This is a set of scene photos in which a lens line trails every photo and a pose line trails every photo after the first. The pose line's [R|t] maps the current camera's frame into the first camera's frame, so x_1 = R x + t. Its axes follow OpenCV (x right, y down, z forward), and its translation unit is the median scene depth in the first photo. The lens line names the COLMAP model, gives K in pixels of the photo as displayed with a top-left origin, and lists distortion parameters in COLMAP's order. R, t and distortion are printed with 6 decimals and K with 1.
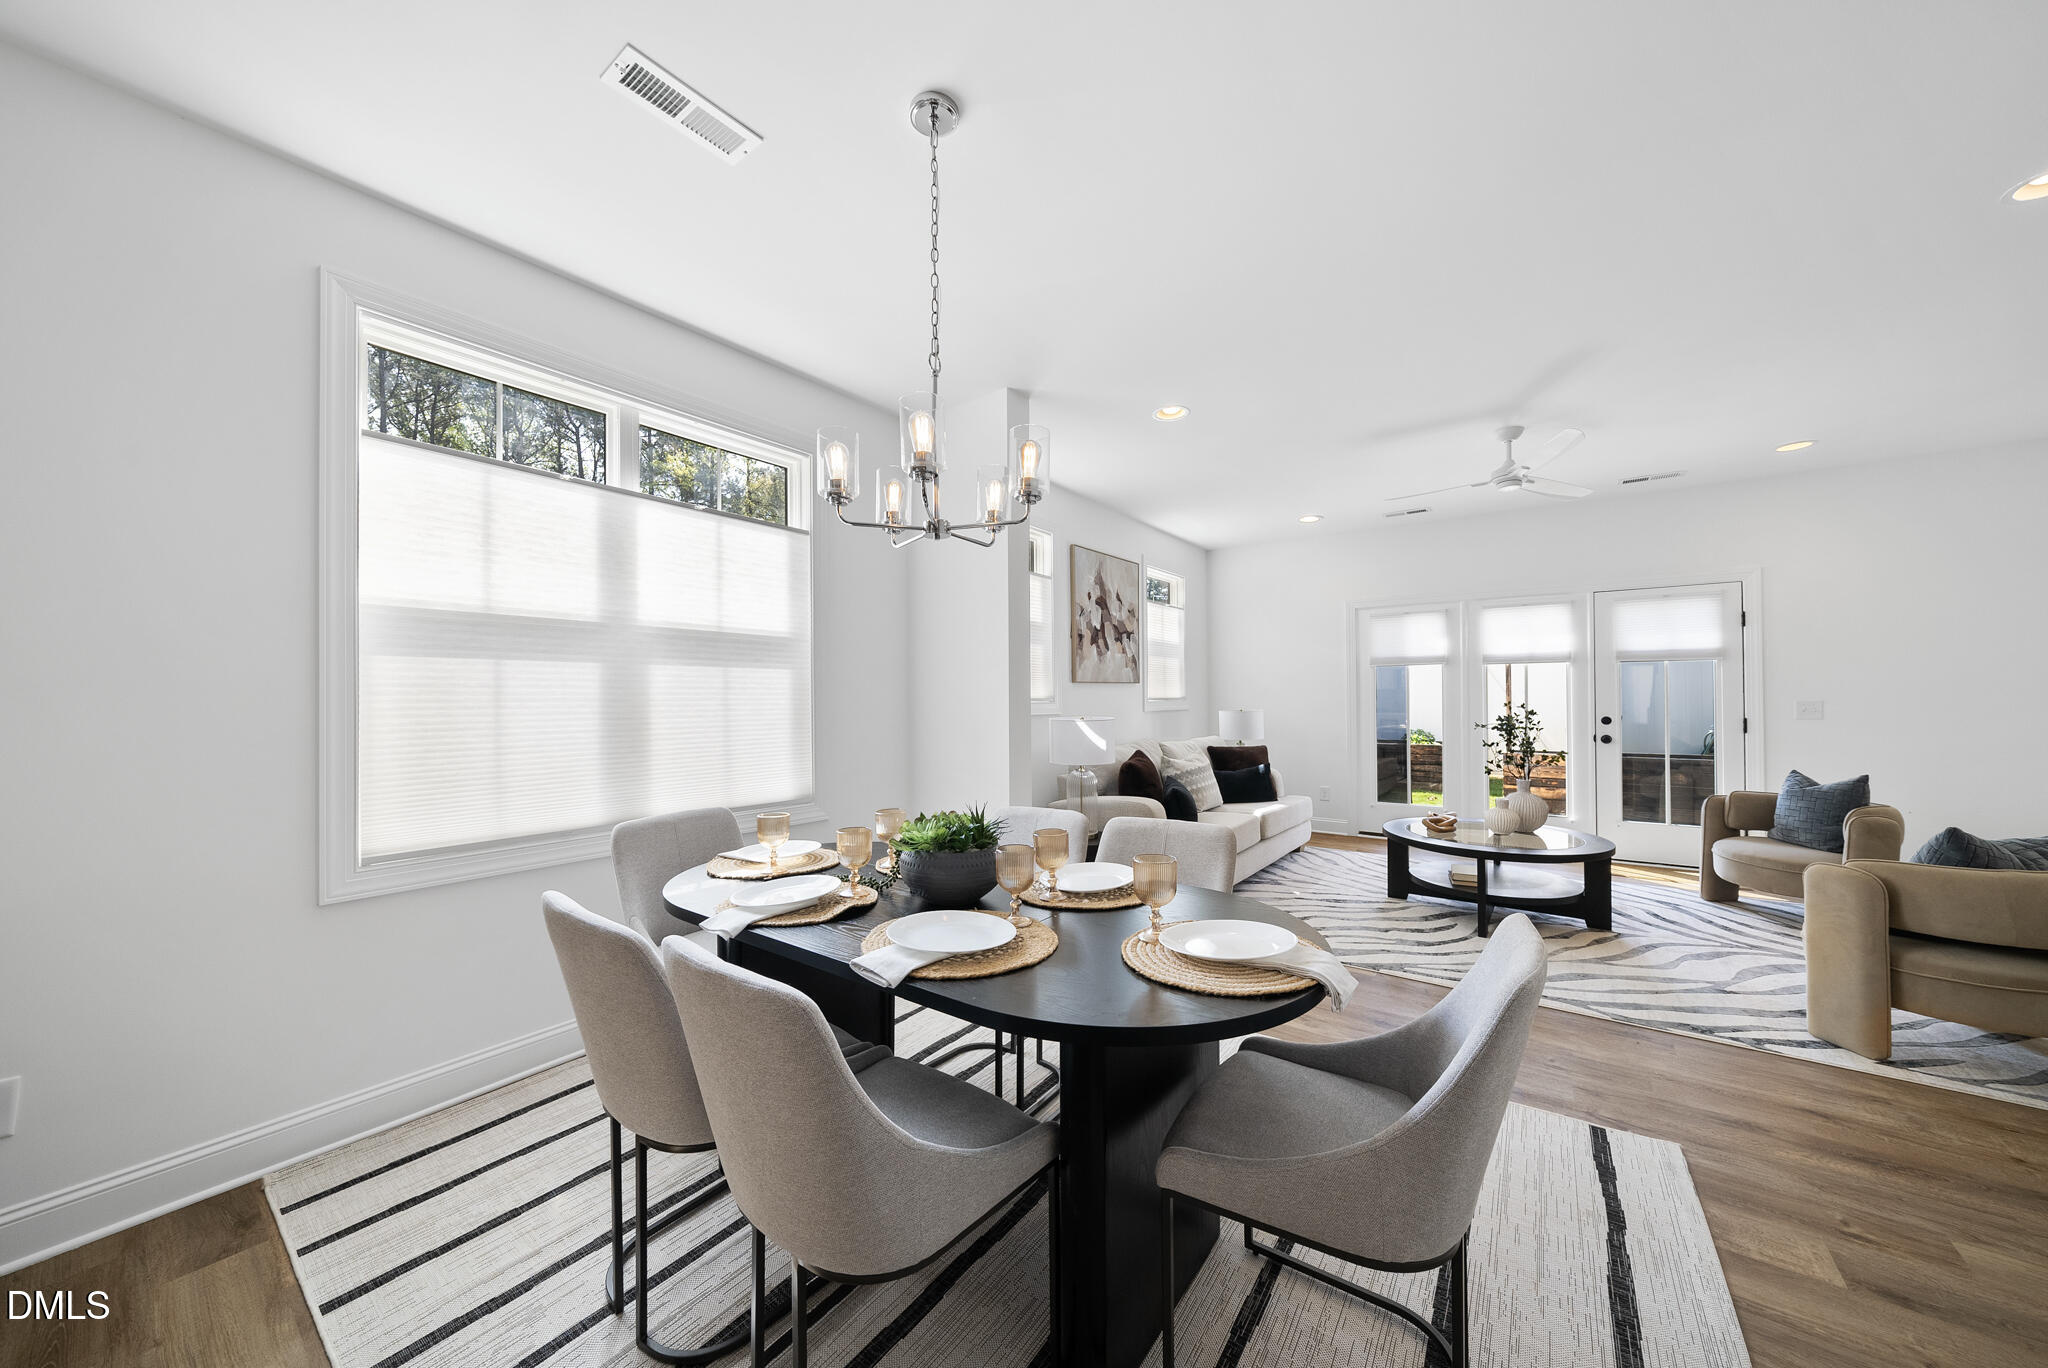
lens RADIAL K [[697.6, 0, 1019.7], [0, 697.6, 692.4], [0, 0, 1]] dist [-0.013426, -0.000123]
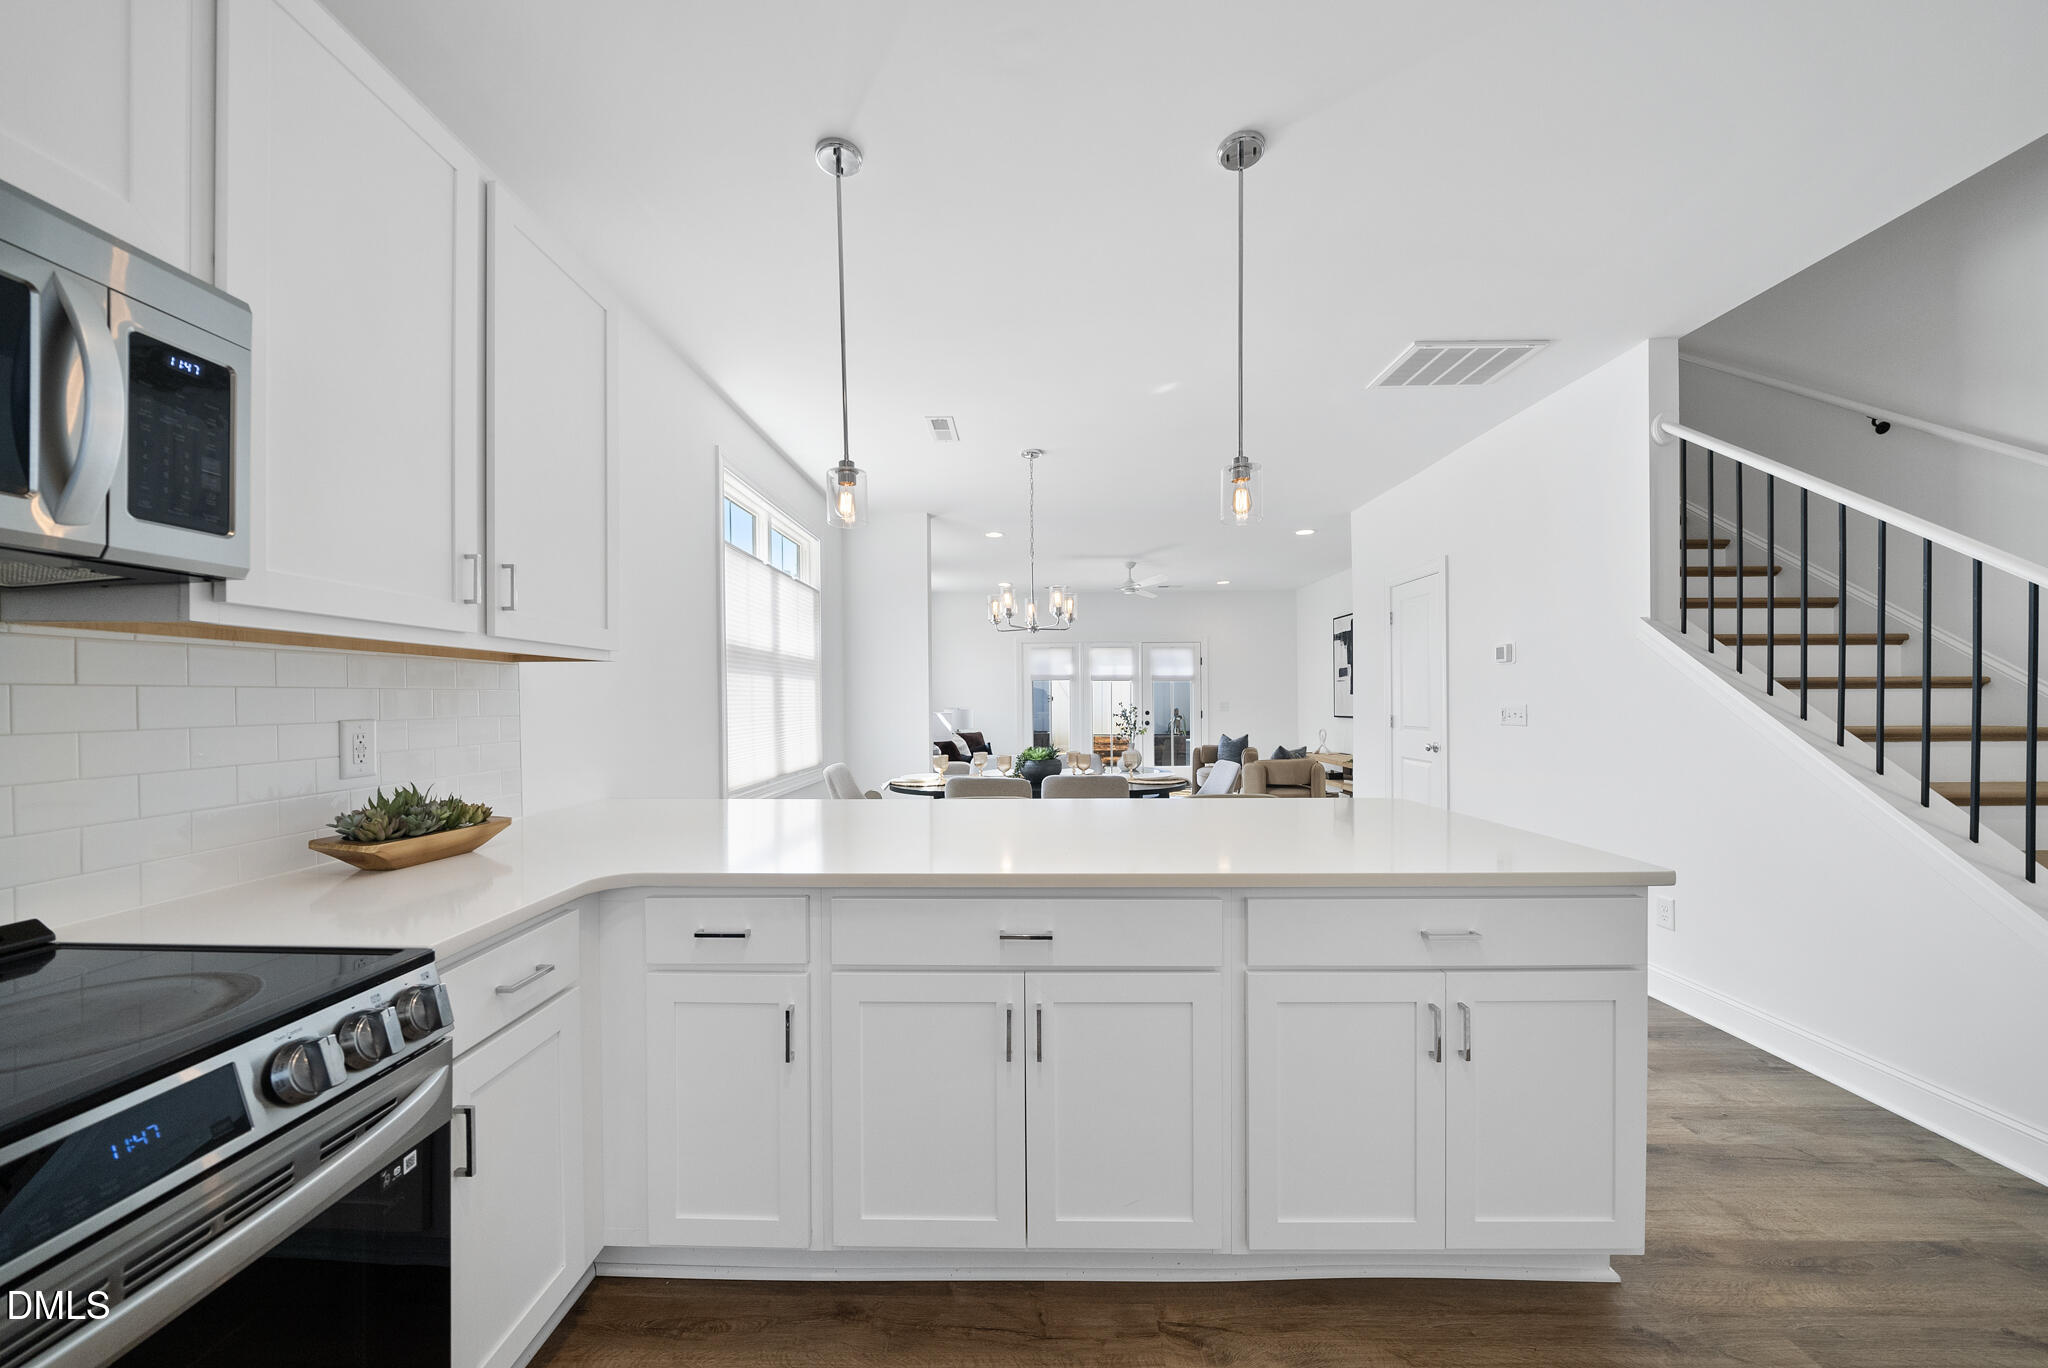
lens RADIAL K [[697.6, 0, 1019.7], [0, 697.6, 692.4], [0, 0, 1]] dist [-0.013426, -0.000123]
pose [[0.808012, 0.009080, 0.589096, -0.567394], [-0.006252, 0.999957, -0.006837, 0.001059], [-0.589132, 0.001841, 0.808034, -0.329704]]
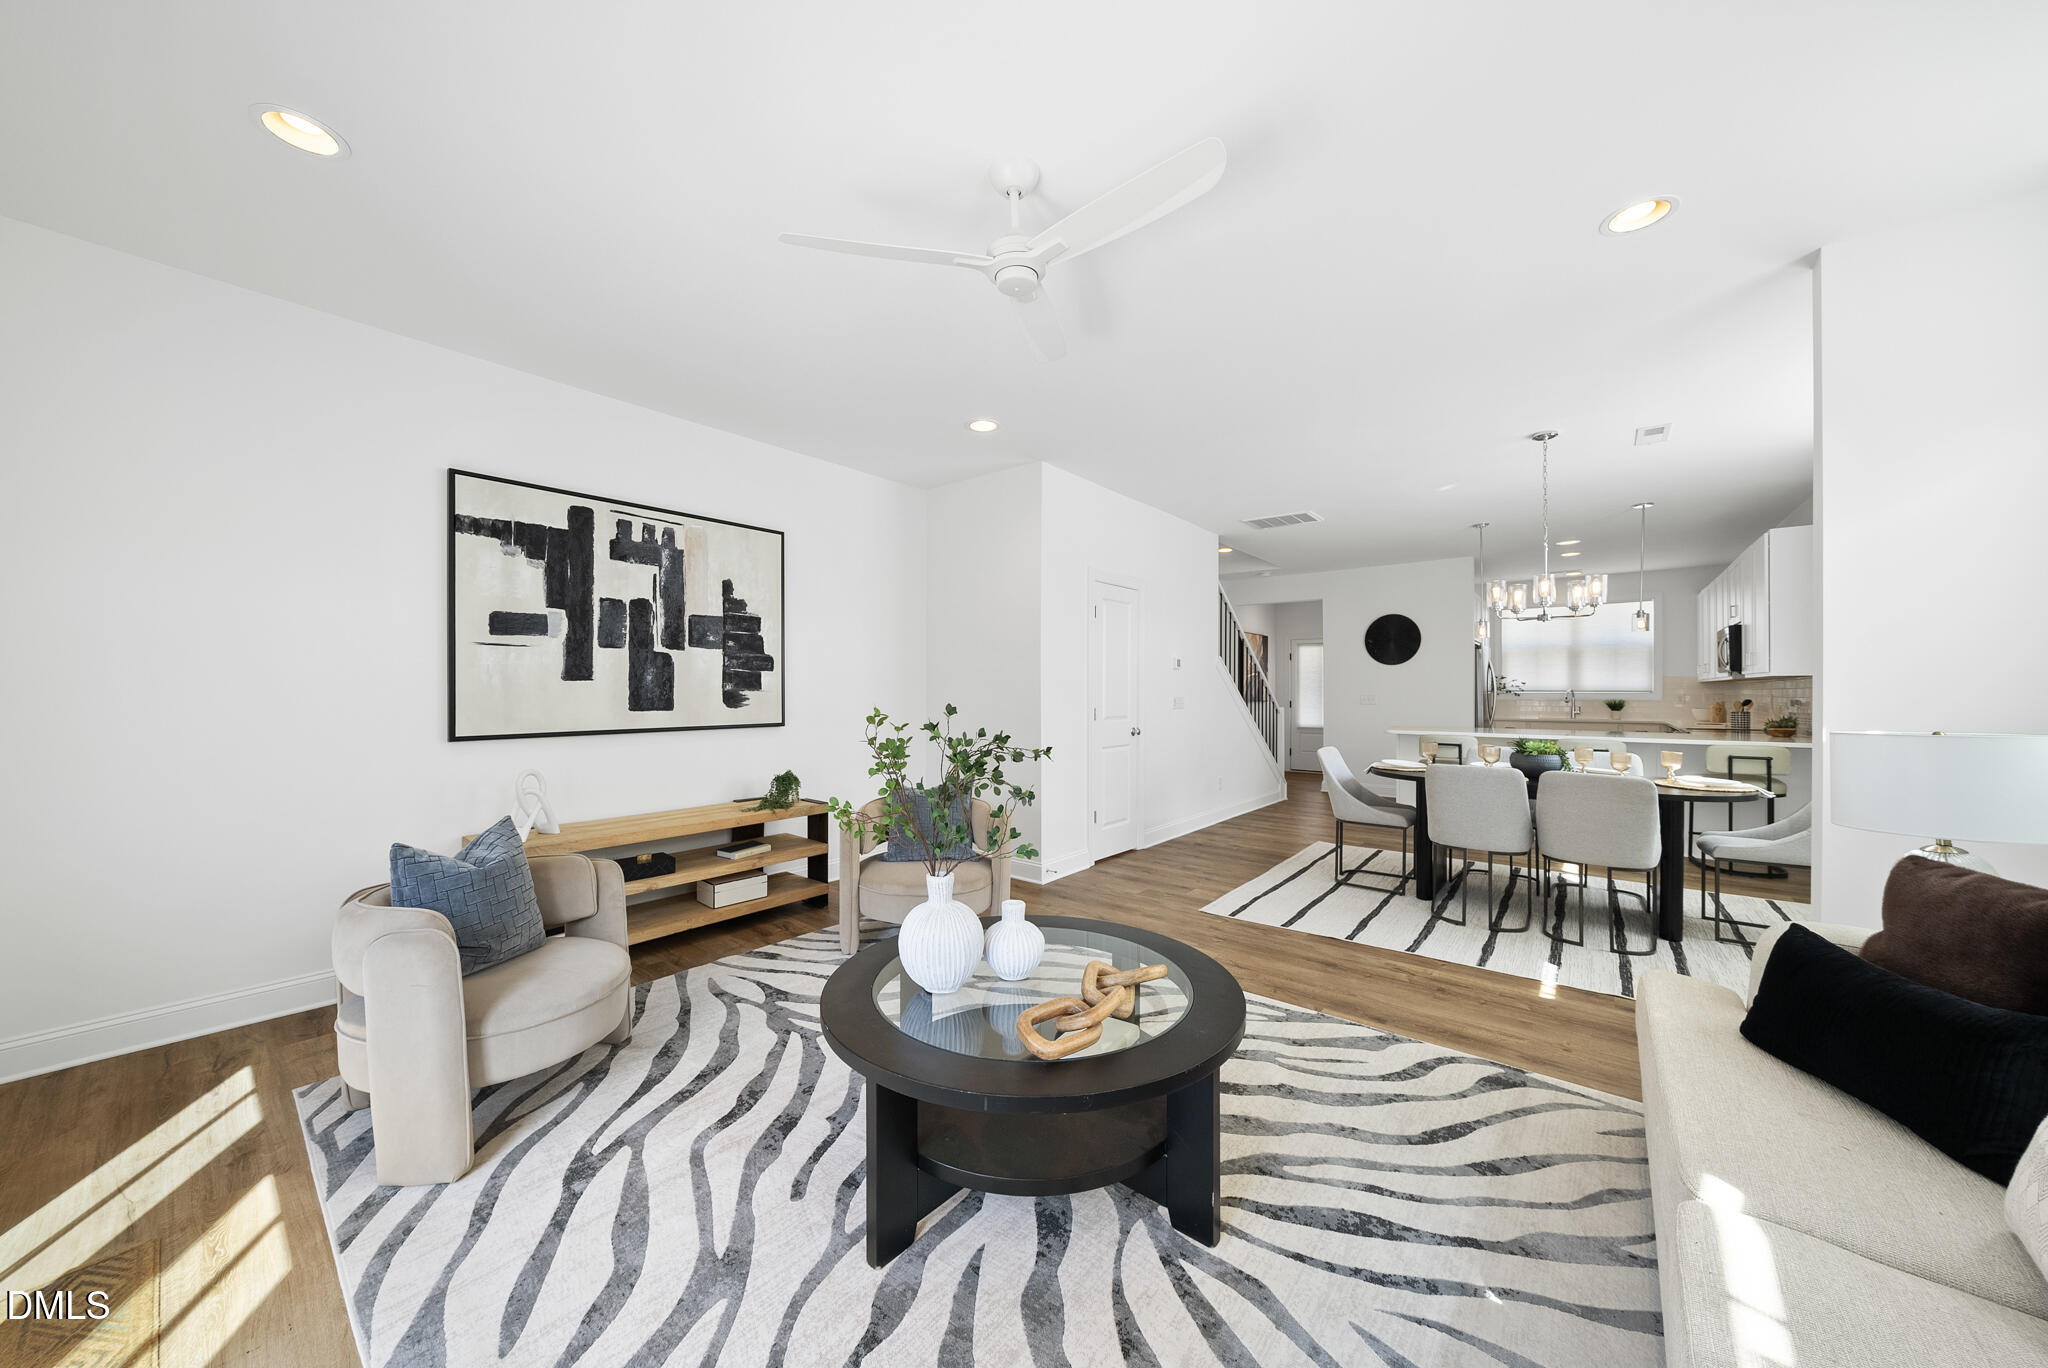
lens RADIAL K [[697.6, 0, 1019.7], [0, 697.6, 692.4], [0, 0, 1]] dist [-0.013426, -0.000123]
pose [[-0.999056, 0.004764, 0.043168, 0.550724], [0.004312, 0.999935, -0.010568, 0.010927], [-0.043215, -0.010372, -0.999012, 1.219379]]
